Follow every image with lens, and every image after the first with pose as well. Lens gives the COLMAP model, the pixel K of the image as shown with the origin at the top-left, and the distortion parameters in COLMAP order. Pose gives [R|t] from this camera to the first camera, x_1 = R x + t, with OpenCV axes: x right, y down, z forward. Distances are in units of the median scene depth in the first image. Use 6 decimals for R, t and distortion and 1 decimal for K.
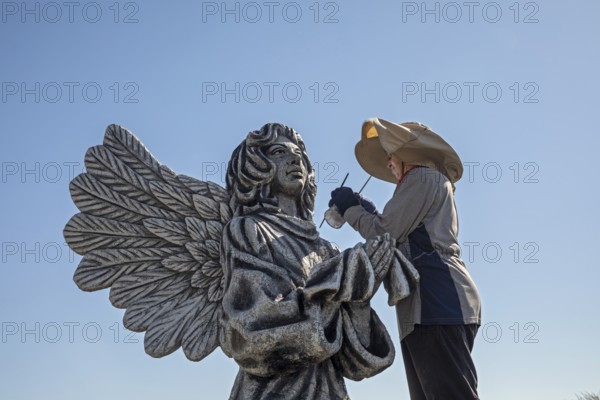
lens RADIAL K [[793.1, 0, 299.9], [0, 793.1, 198.9], [0, 0, 1]] dist [0.125582, 0.000000]
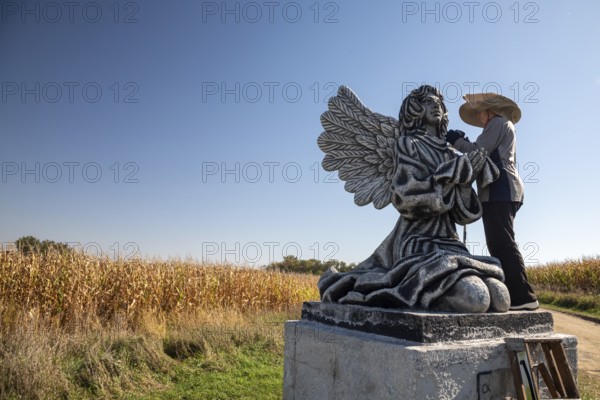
lens RADIAL K [[793.1, 0, 299.9], [0, 793.1, 198.2], [0, 0, 1]] dist [0.125582, 0.000000]
pose [[0.933828, 0.063312, -0.352075, 0.369829], [-0.012022, 0.989212, 0.145999, -0.105029], [0.357520, -0.132105, 0.924515, -0.860174]]
